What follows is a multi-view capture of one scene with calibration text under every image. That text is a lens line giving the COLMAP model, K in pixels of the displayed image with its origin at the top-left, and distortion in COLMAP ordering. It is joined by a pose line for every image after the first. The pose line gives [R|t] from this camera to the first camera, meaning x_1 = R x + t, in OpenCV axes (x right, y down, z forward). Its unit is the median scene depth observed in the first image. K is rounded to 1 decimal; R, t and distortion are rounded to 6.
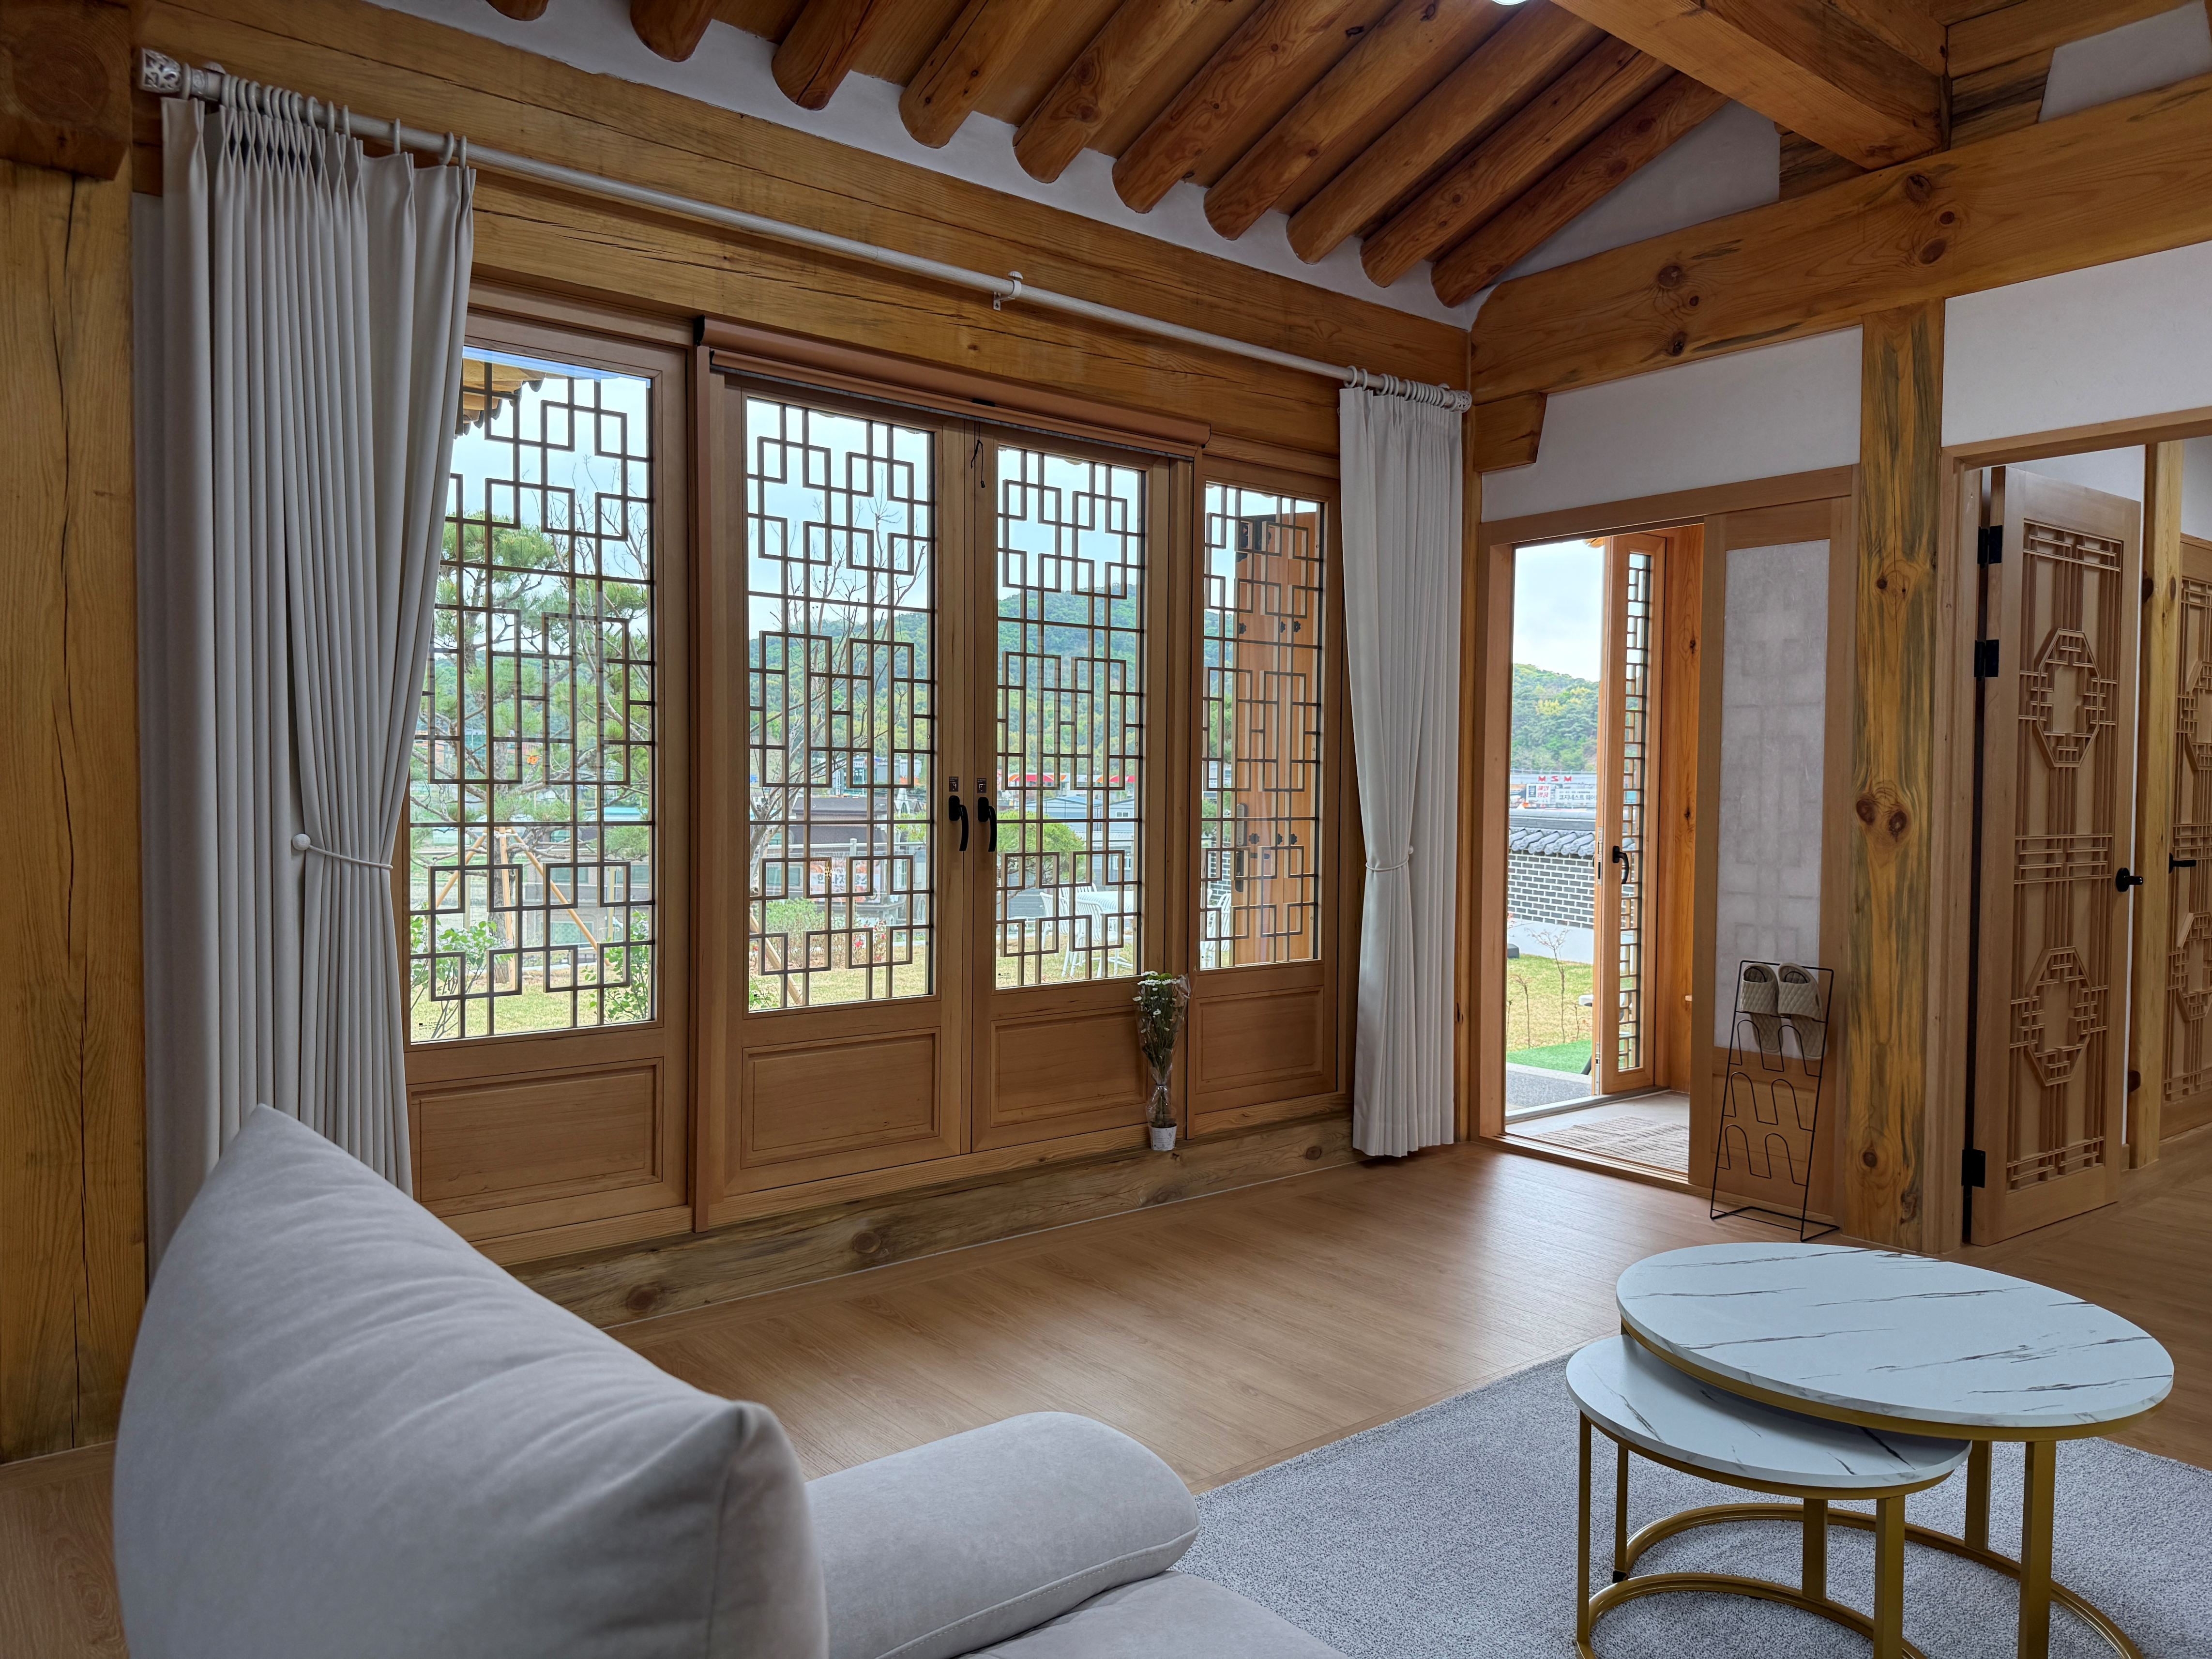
lens RADIAL K [[1558.2, 0, 1101.9], [0, 1558.2, 837.2], [0, 0, 1]] dist [0.003706, -0.002350]
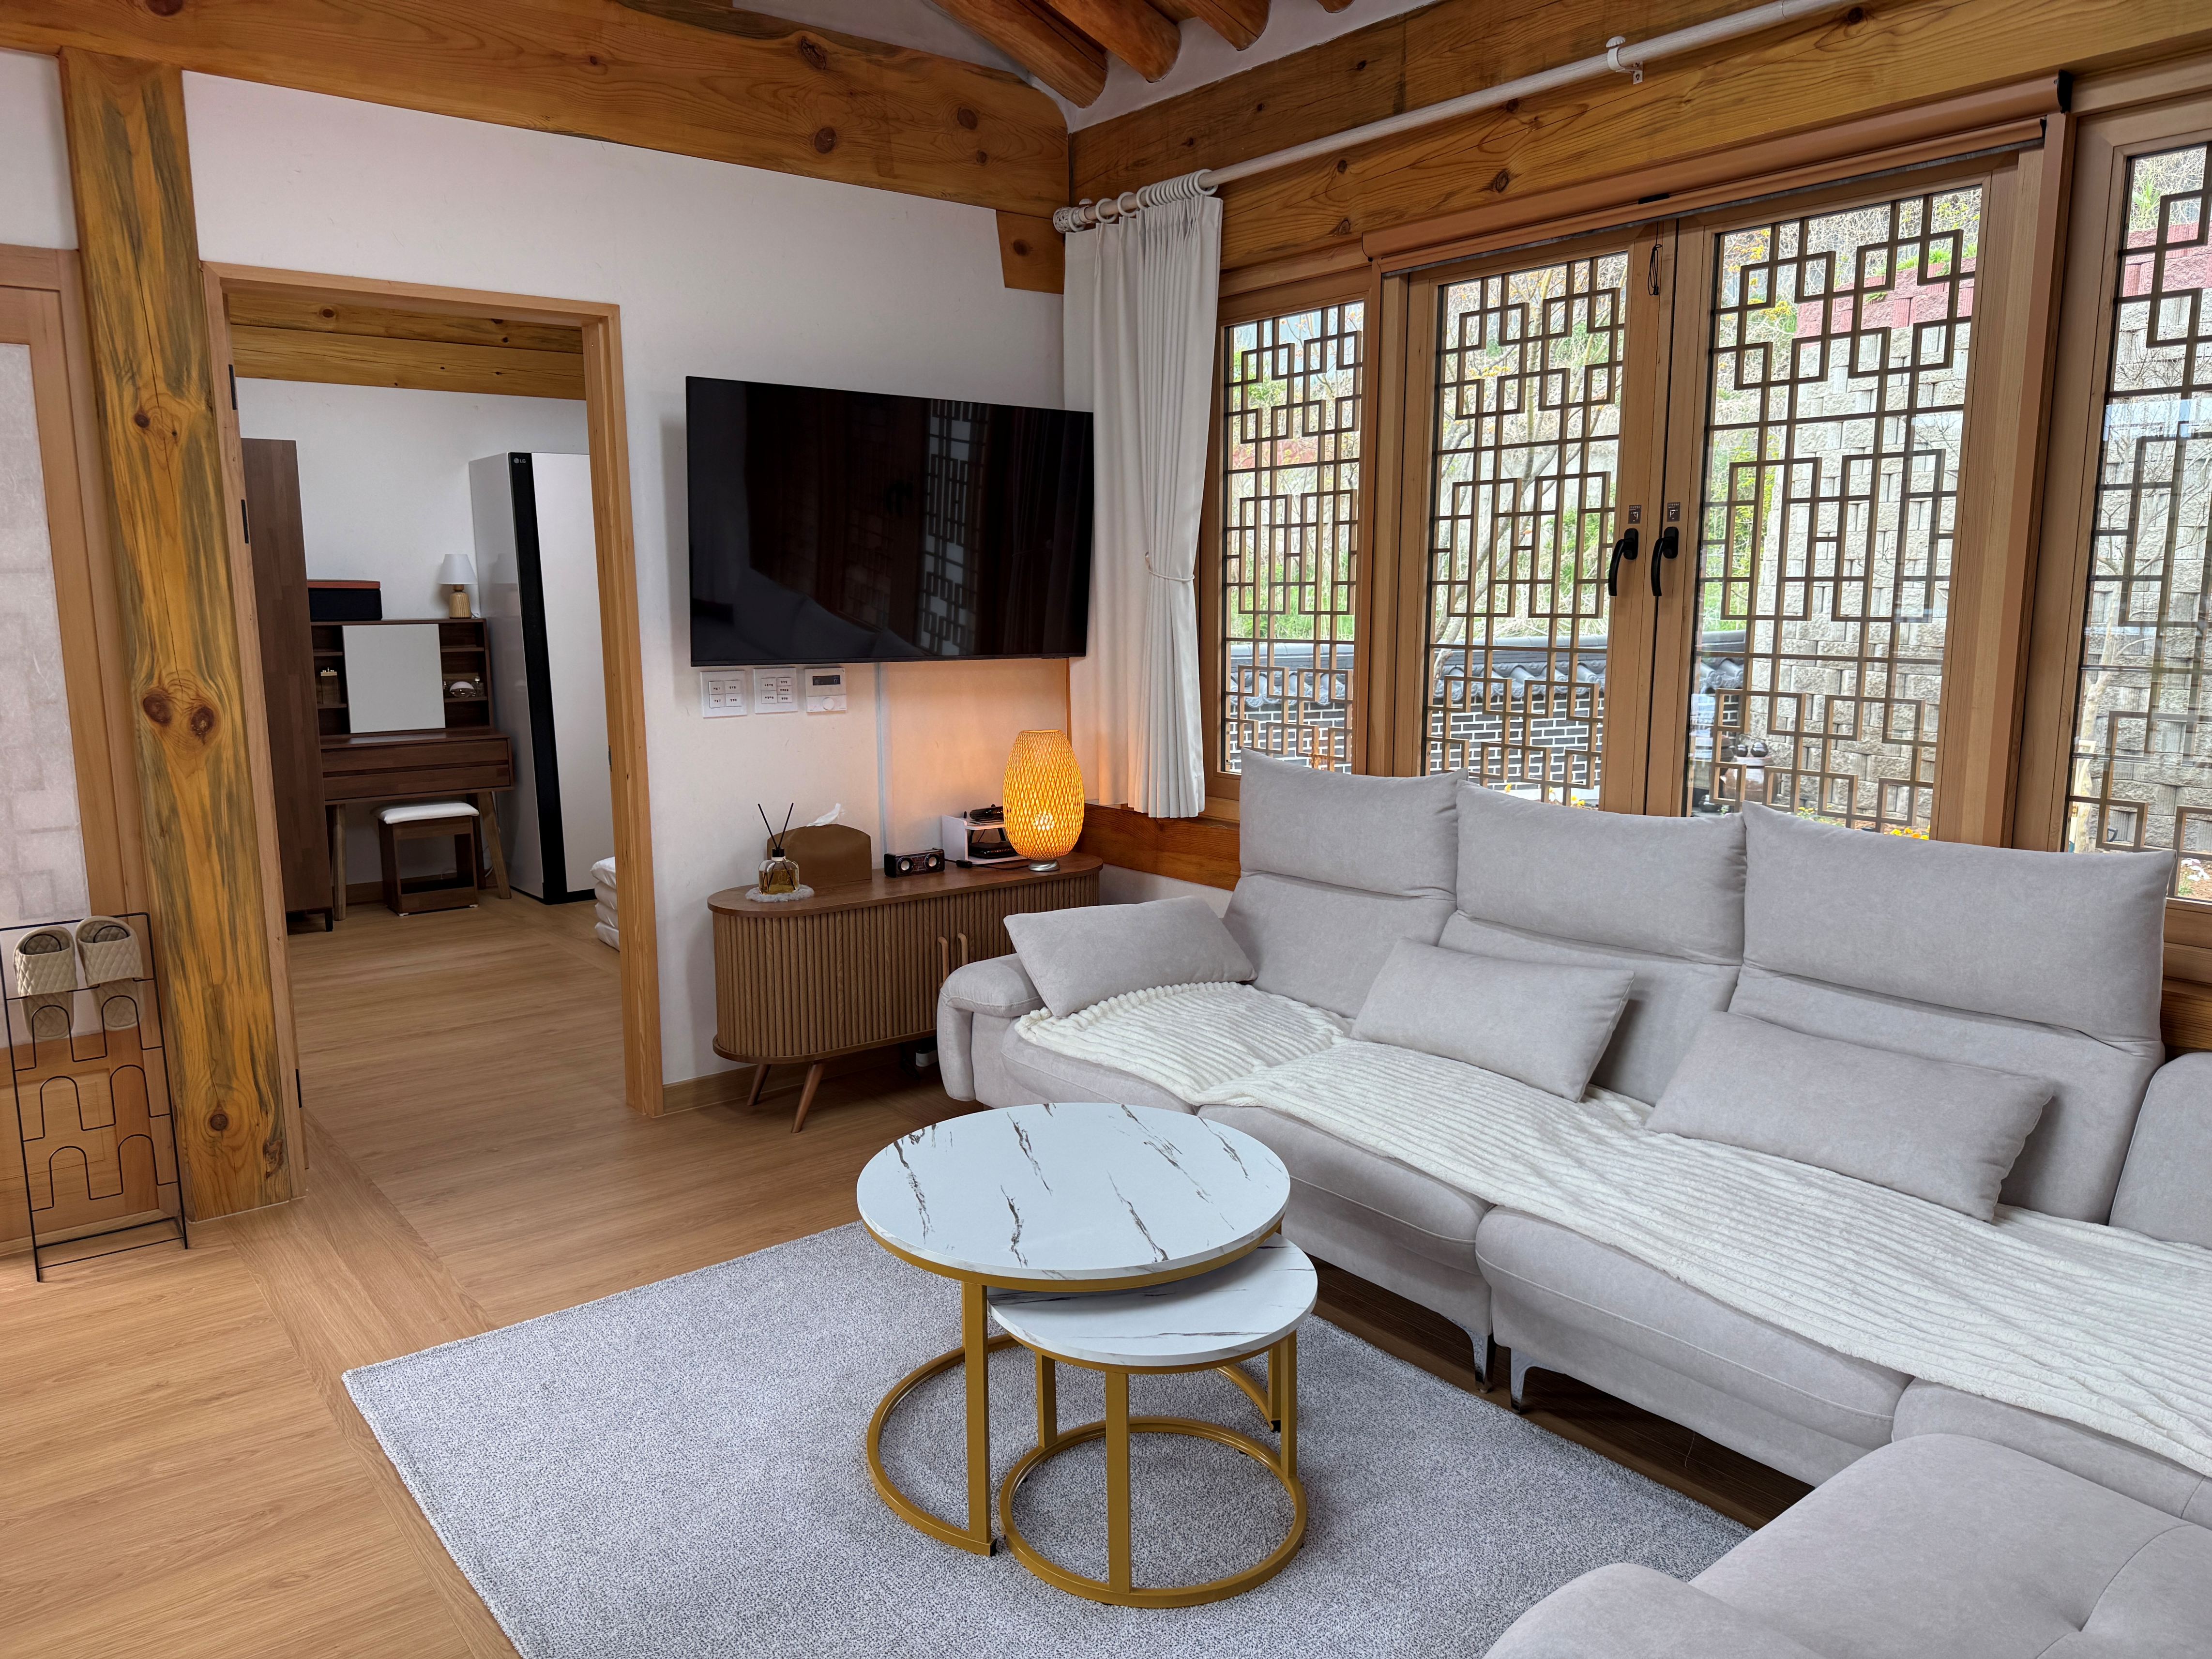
lens RADIAL K [[1558.2, 0, 1101.9], [0, 1558.2, 837.2], [0, 0, 1]] dist [0.003706, -0.002350]
pose [[0.007217, -0.172670, 0.984953, -0.312104], [0.044143, 0.984074, 0.172192, -0.069941], [-0.998999, 0.042236, 0.014724, 0.514214]]
